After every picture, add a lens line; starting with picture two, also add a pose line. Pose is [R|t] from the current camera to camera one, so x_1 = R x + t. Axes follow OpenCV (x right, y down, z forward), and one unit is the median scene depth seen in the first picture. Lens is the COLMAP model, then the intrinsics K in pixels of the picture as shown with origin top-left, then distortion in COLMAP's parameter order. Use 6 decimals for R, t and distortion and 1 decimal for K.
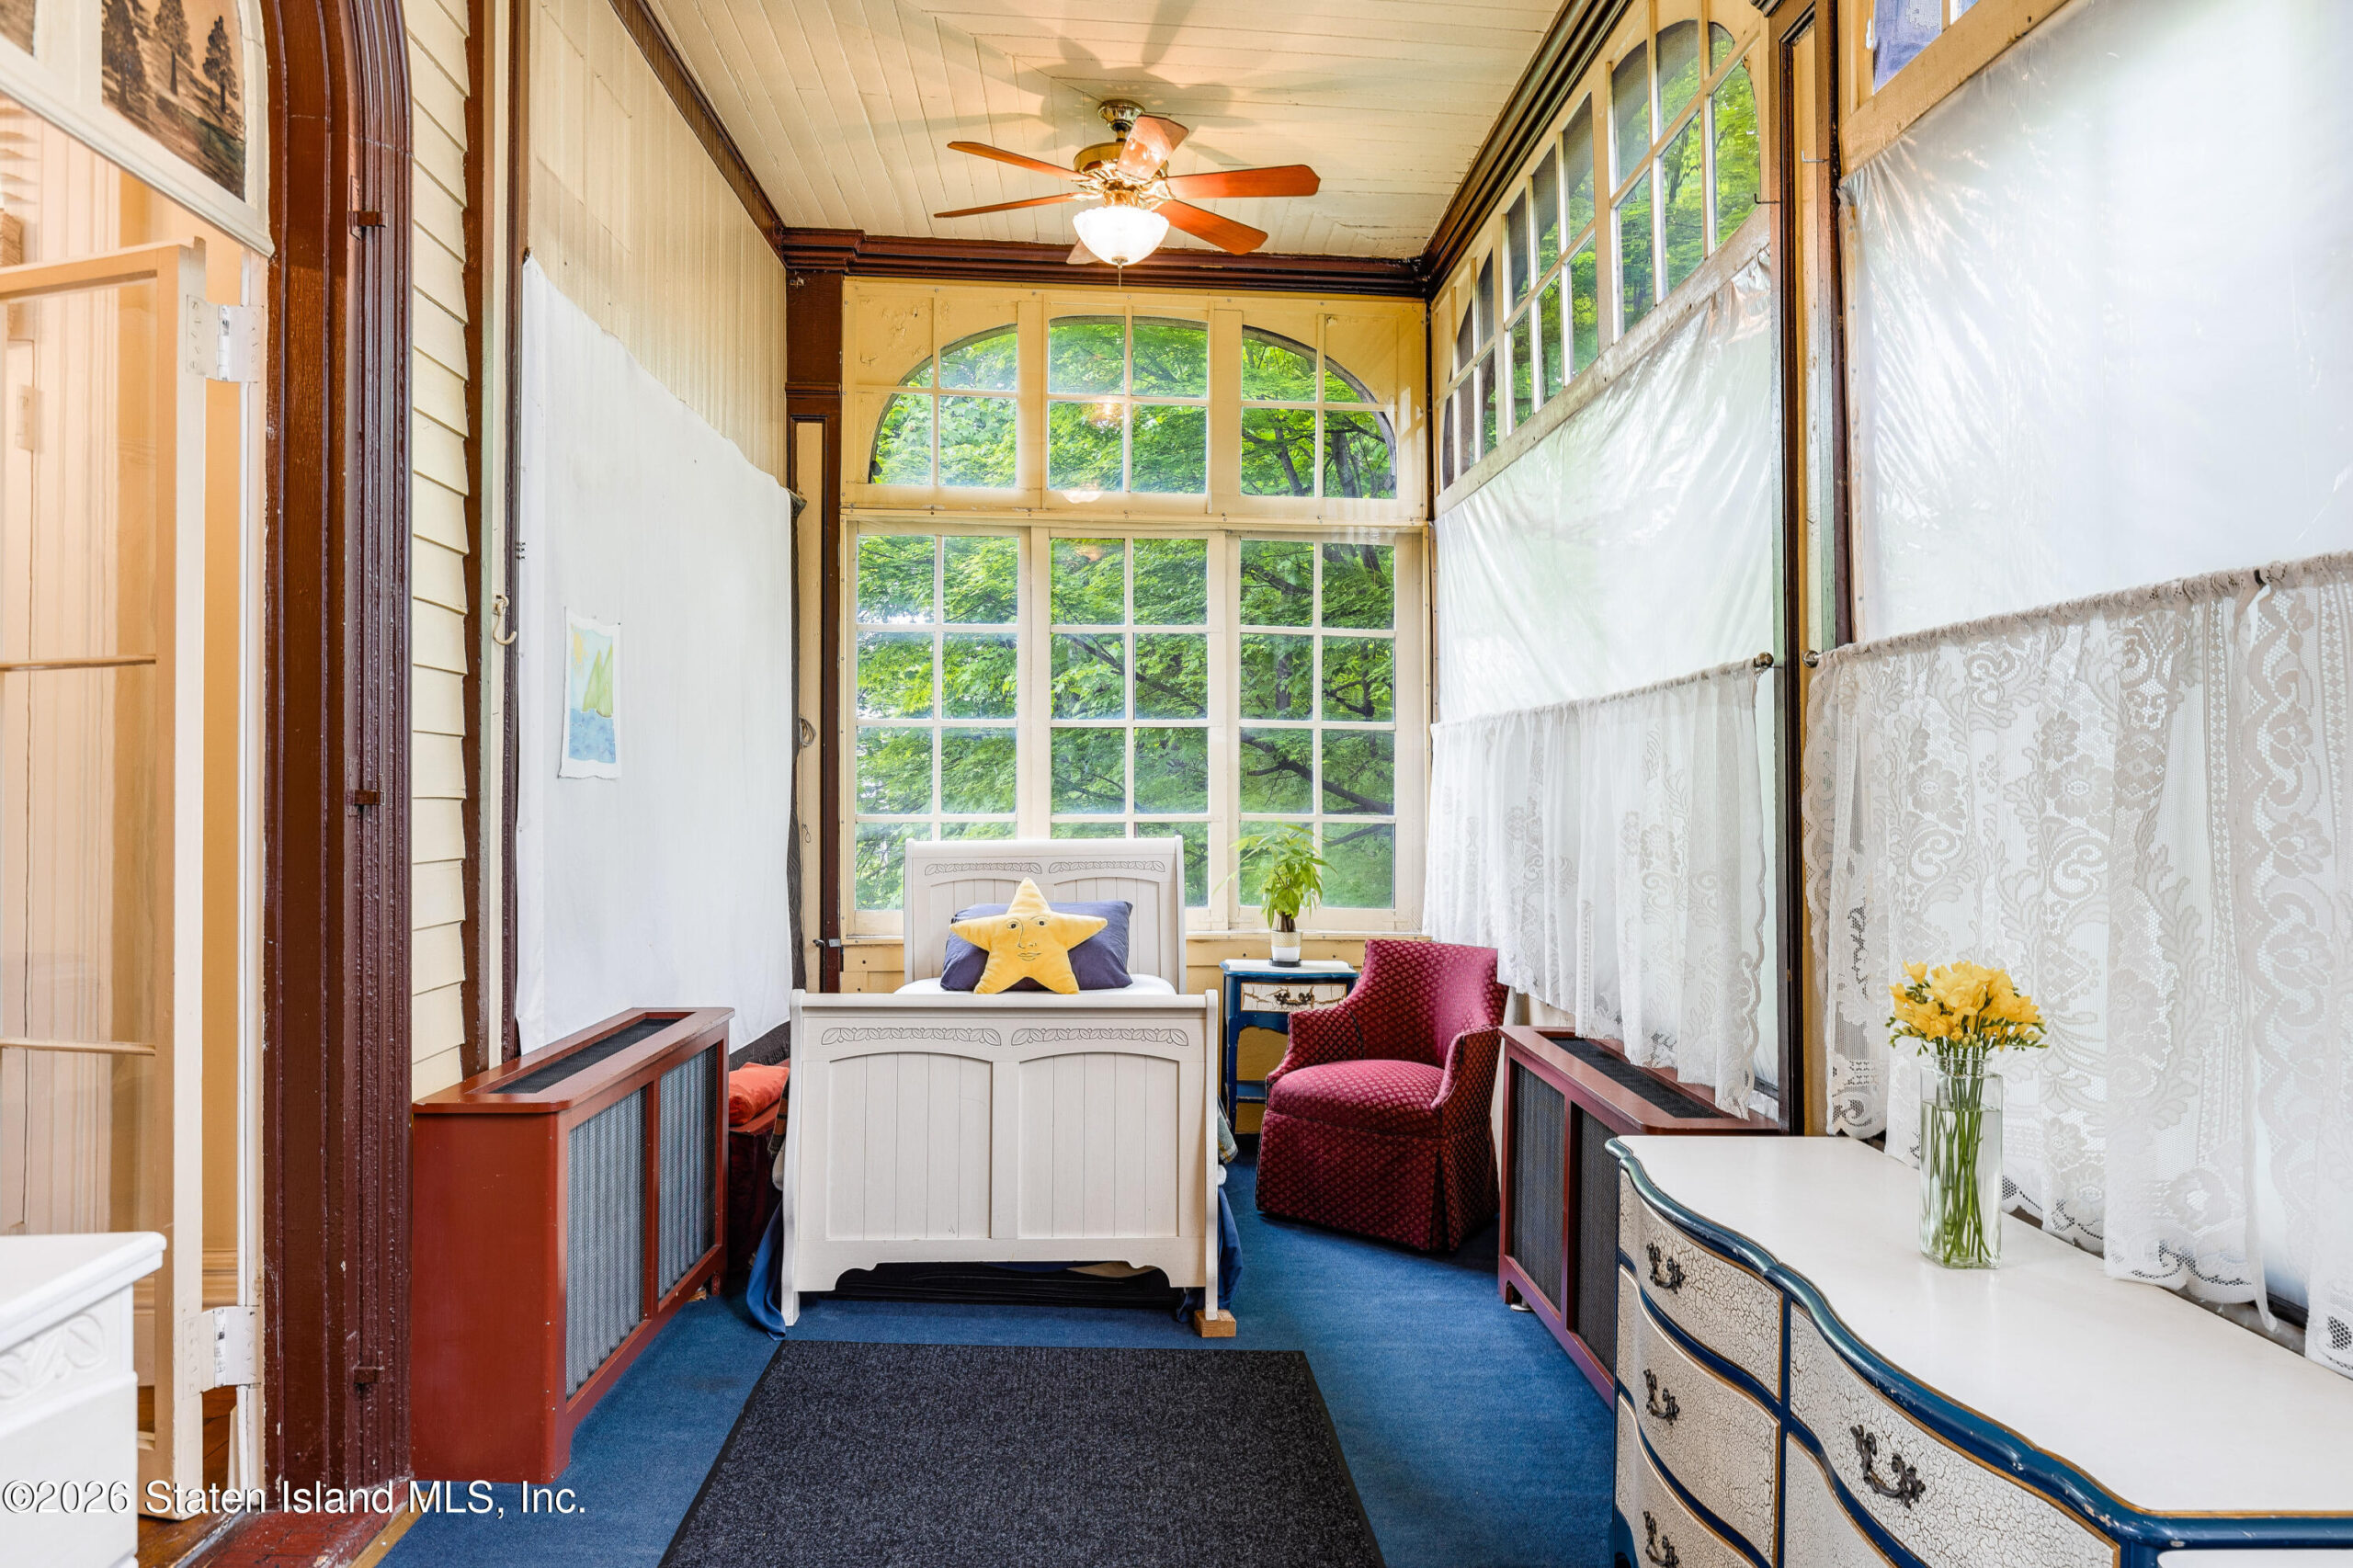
lens RADIAL K [[1553.8, 0, 1177.8], [0, 1553.8, 778.4], [0, 0, 1]] dist [-0.000164, -0.000010]
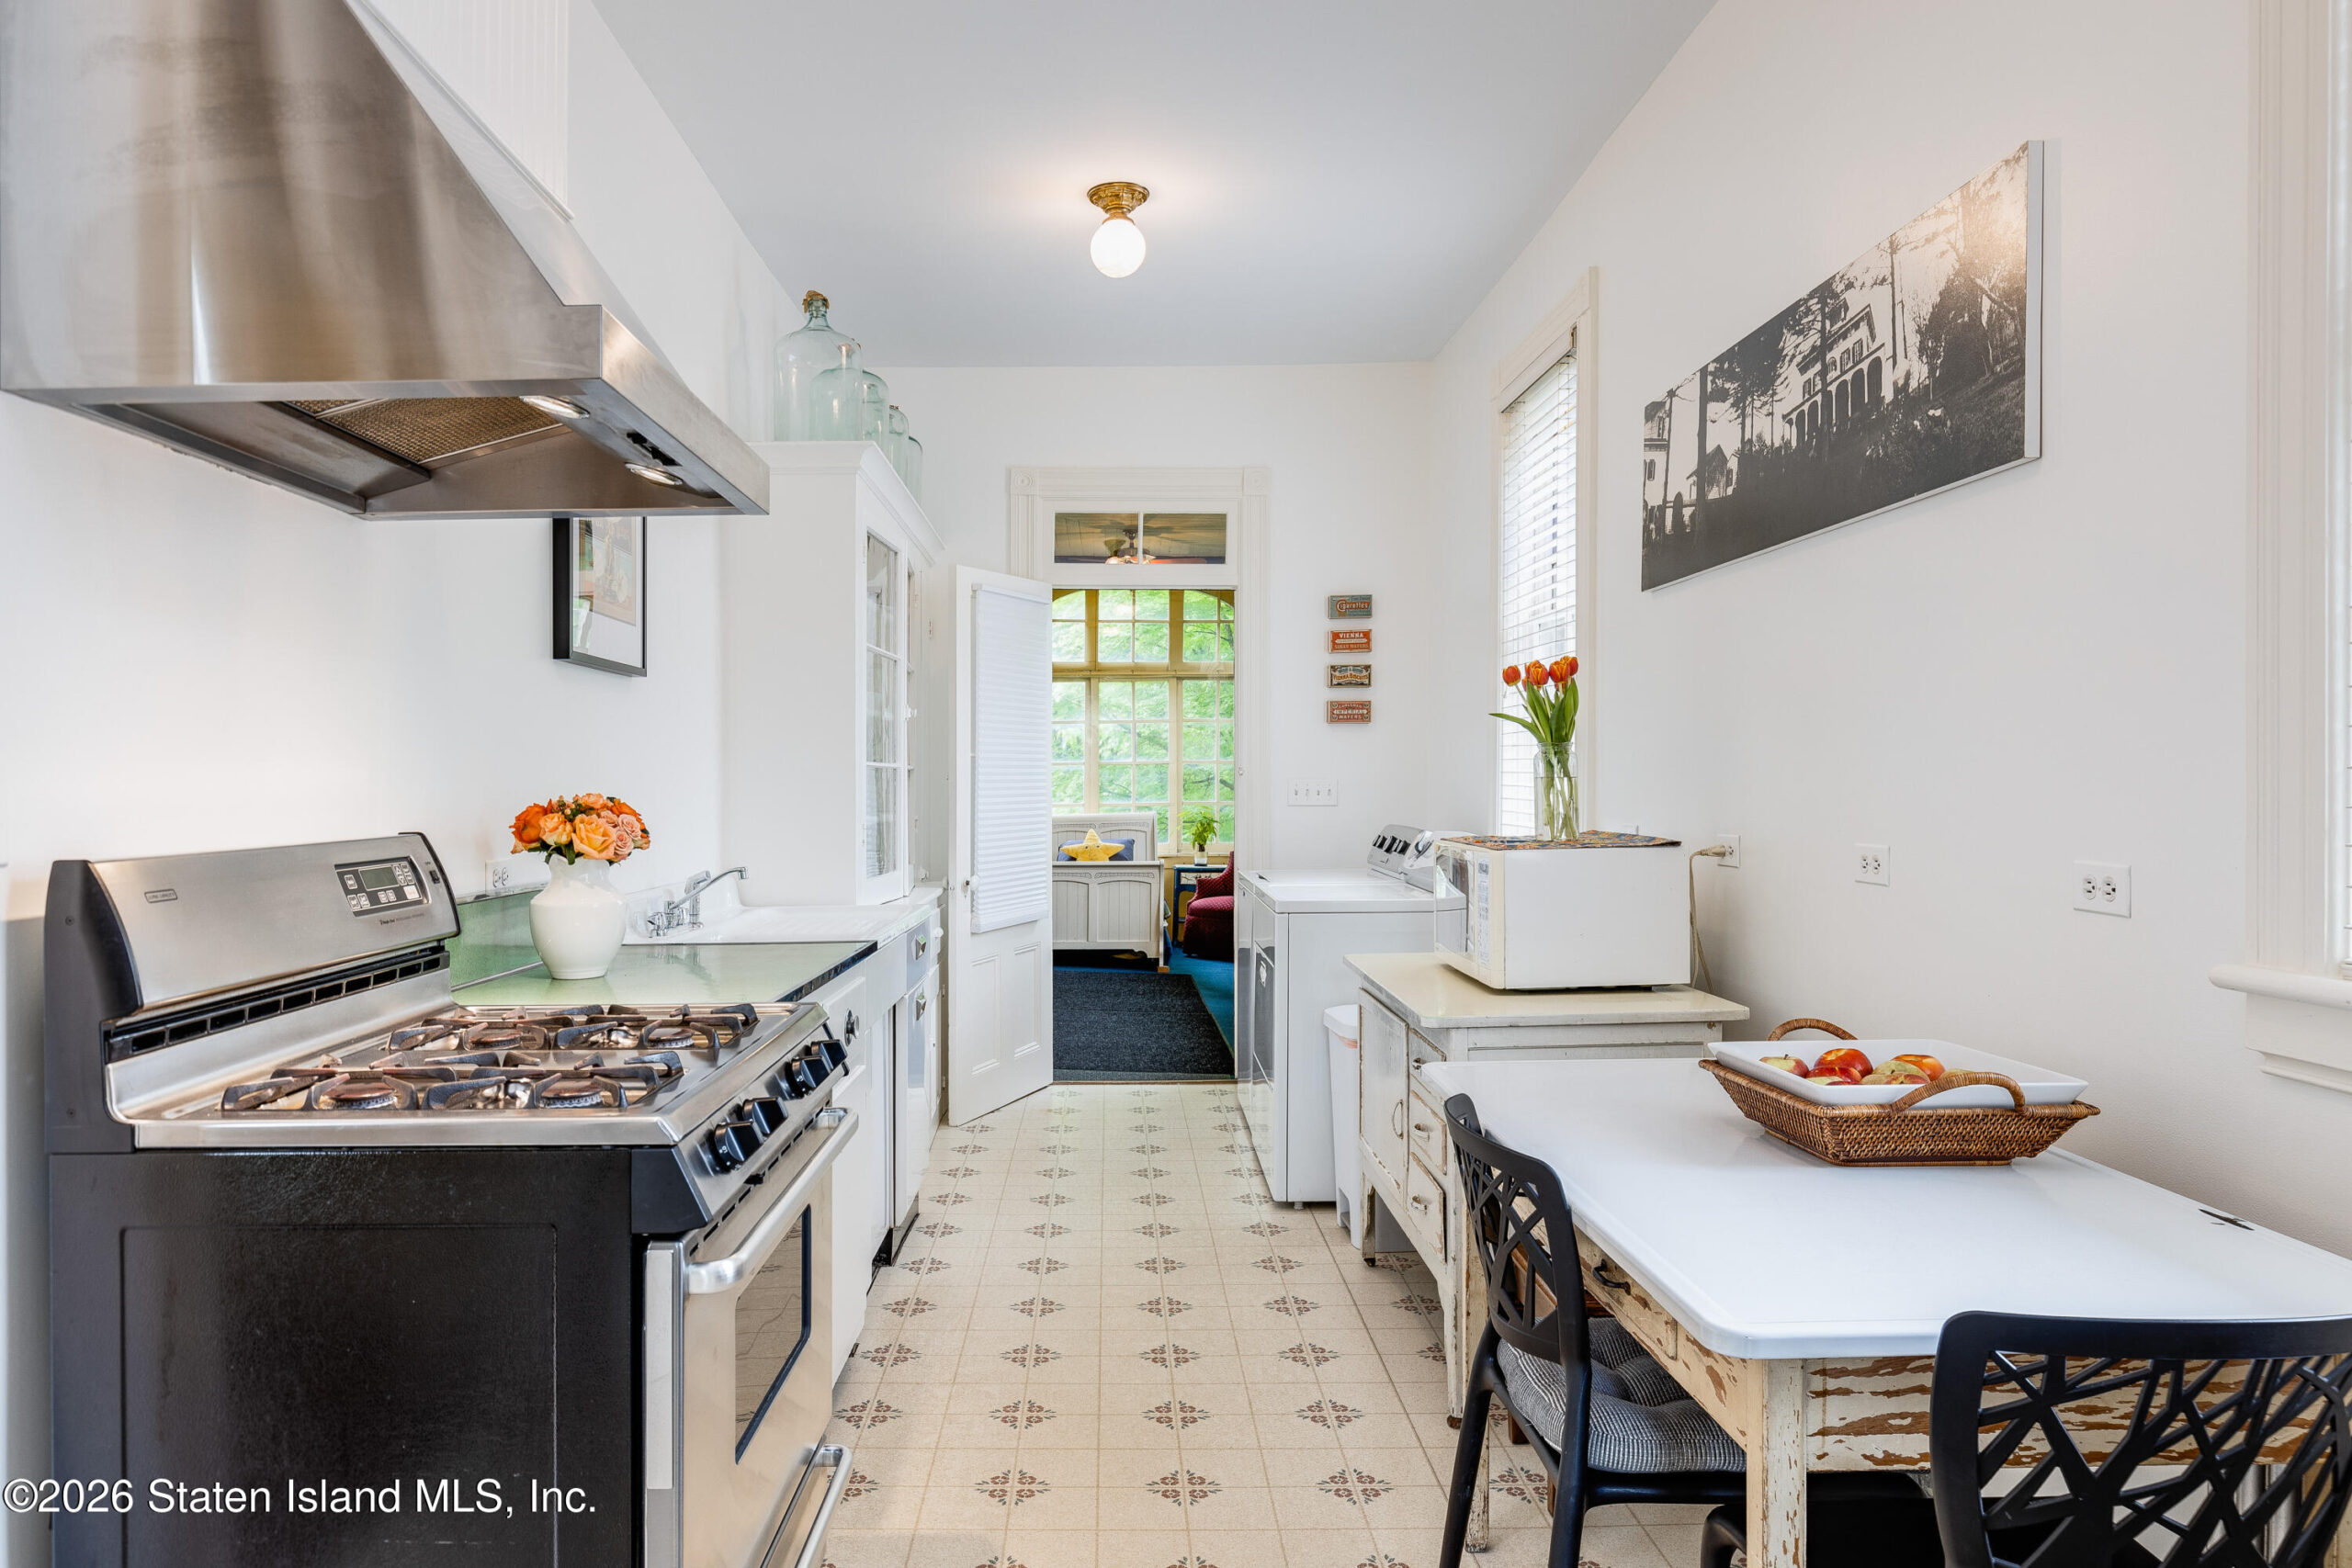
lens RADIAL K [[1454.7, 0, 1174.5], [0, 1454.7, 783.9], [0, 0, 1]] dist [0.001822, 0.000117]
pose [[0.999967, -0.005972, -0.005580, 0.047227], [0.005977, 0.999982, 0.000980, -0.007265], [0.005574, -0.001013, 0.999984, -1.320518]]
